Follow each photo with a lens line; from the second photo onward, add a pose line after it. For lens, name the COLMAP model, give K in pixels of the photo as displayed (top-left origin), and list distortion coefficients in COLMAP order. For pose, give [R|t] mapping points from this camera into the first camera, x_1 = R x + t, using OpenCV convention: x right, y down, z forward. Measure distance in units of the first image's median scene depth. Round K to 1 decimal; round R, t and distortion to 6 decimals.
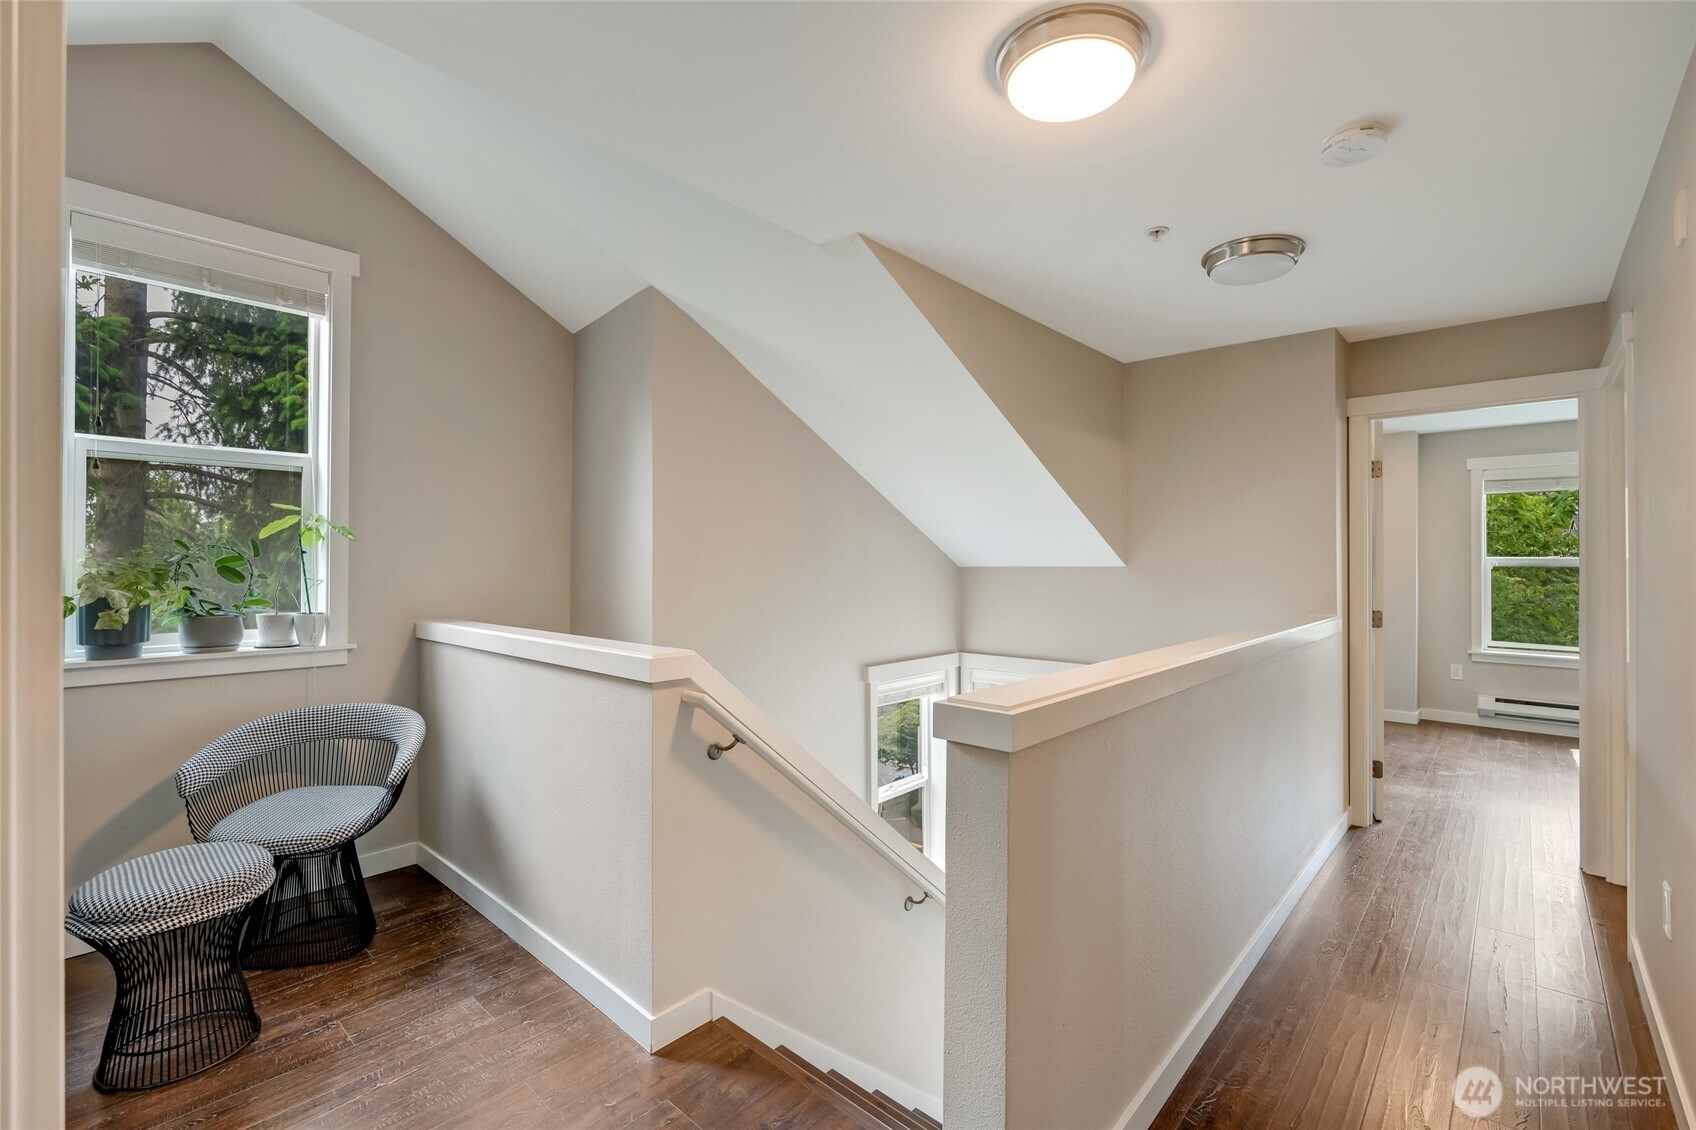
lens RADIAL K [[738.1, 0, 844.5], [0, 738.1, 562.9], [0, 0, 1]] dist [-0.004768, 0.001188]
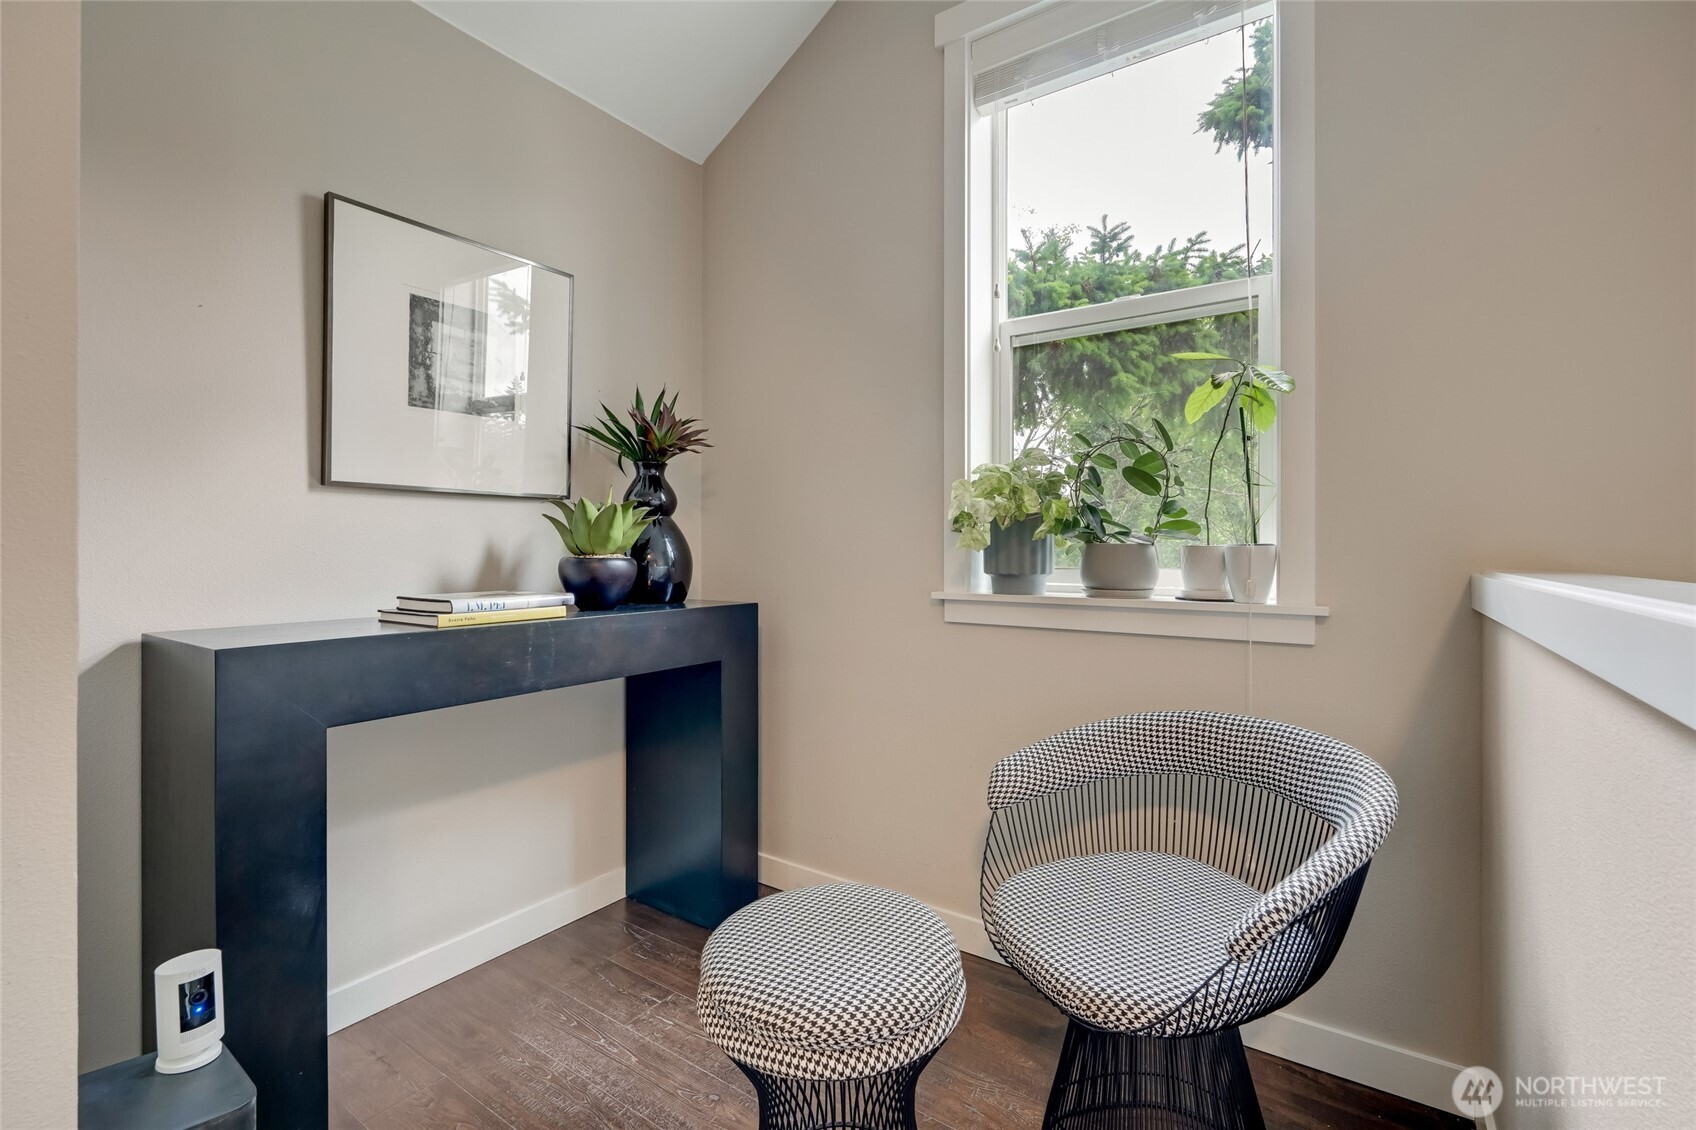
lens RADIAL K [[738.1, 0, 849.4], [0, 738.1, 555.8], [0, 0, 1]] dist [-0.004768, 0.001188]
pose [[0.115326, 0.011038, -0.993266, -0.212166], [0.003420, 0.999928, 0.011509, 0.071701], [0.993322, -0.004724, 0.115279, 0.653268]]
